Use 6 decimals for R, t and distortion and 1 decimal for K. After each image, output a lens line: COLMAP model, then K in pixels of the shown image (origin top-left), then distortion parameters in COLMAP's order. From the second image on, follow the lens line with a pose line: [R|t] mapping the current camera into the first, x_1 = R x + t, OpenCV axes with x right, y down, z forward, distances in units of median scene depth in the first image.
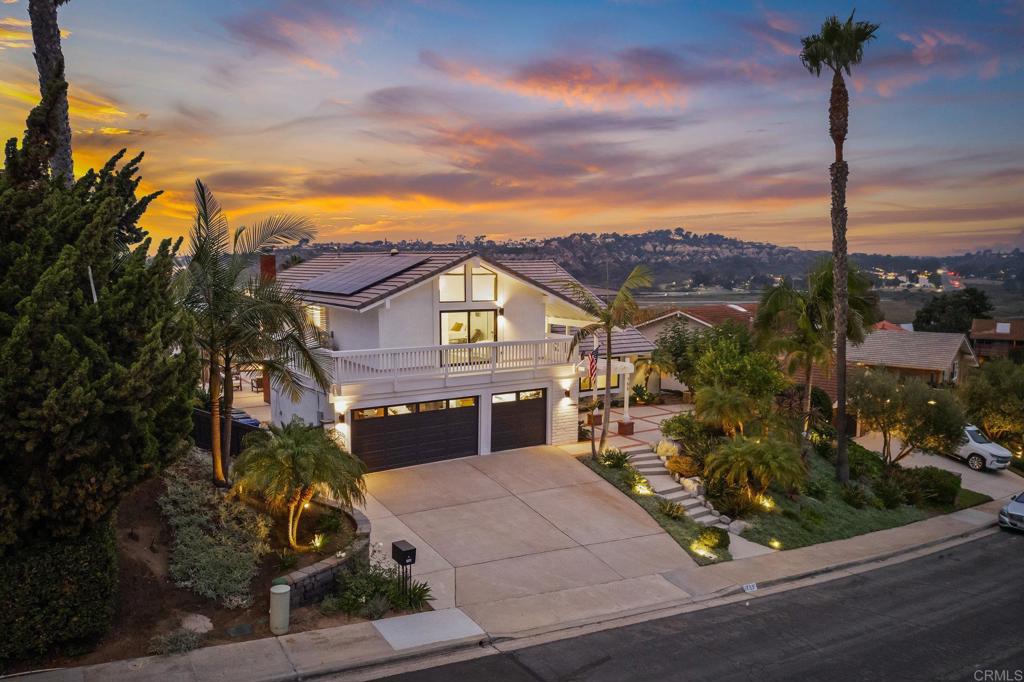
lens RADIAL K [[740.9, 0, 513.7], [0, 740.9, 367.4], [0, 0, 1]] dist [0.037958, 0.000289]
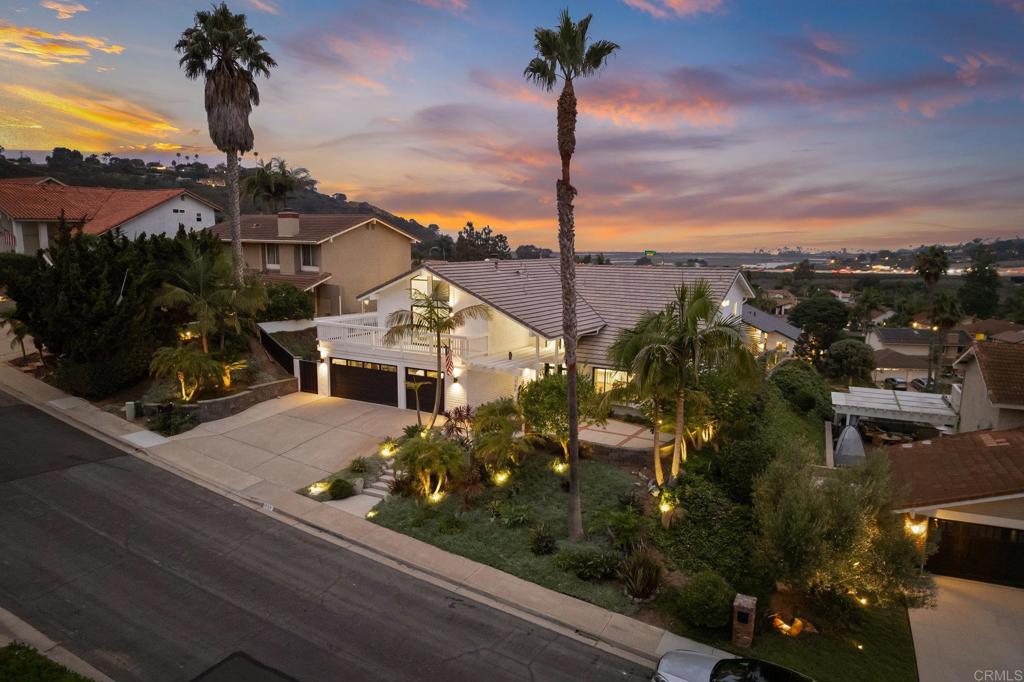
lens RADIAL K [[740.9, 0, 513.7], [0, 740.9, 367.4], [0, 0, 1]] dist [0.037958, 0.000289]
pose [[0.399977, 0.153218, -0.903628, 1.339510], [-0.138415, 0.984718, 0.105700, -0.141069], [0.906013, 0.082798, 0.415072, 0.618548]]
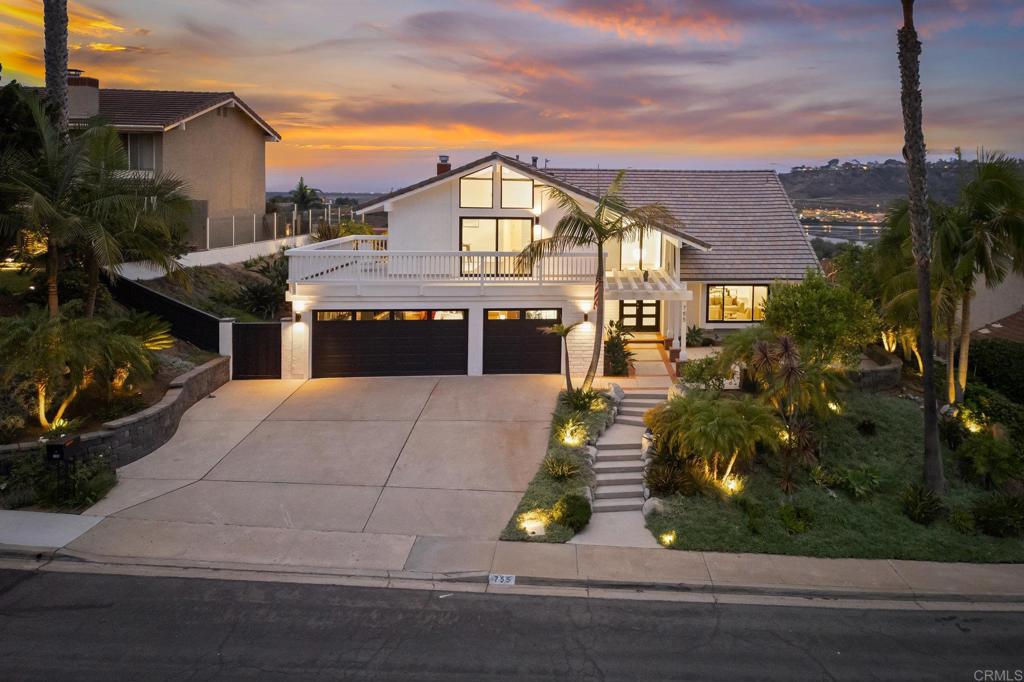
lens RADIAL K [[780.2, 0, 674.5], [0, 780.2, 223.0], [0, 0, 1]] dist [0.027701, 0.003599]
pose [[0.884134, 0.026286, -0.466493, 0.632765], [-0.072006, 0.994154, -0.080452, -0.008235], [0.461651, 0.104721, 0.880859, 0.262244]]
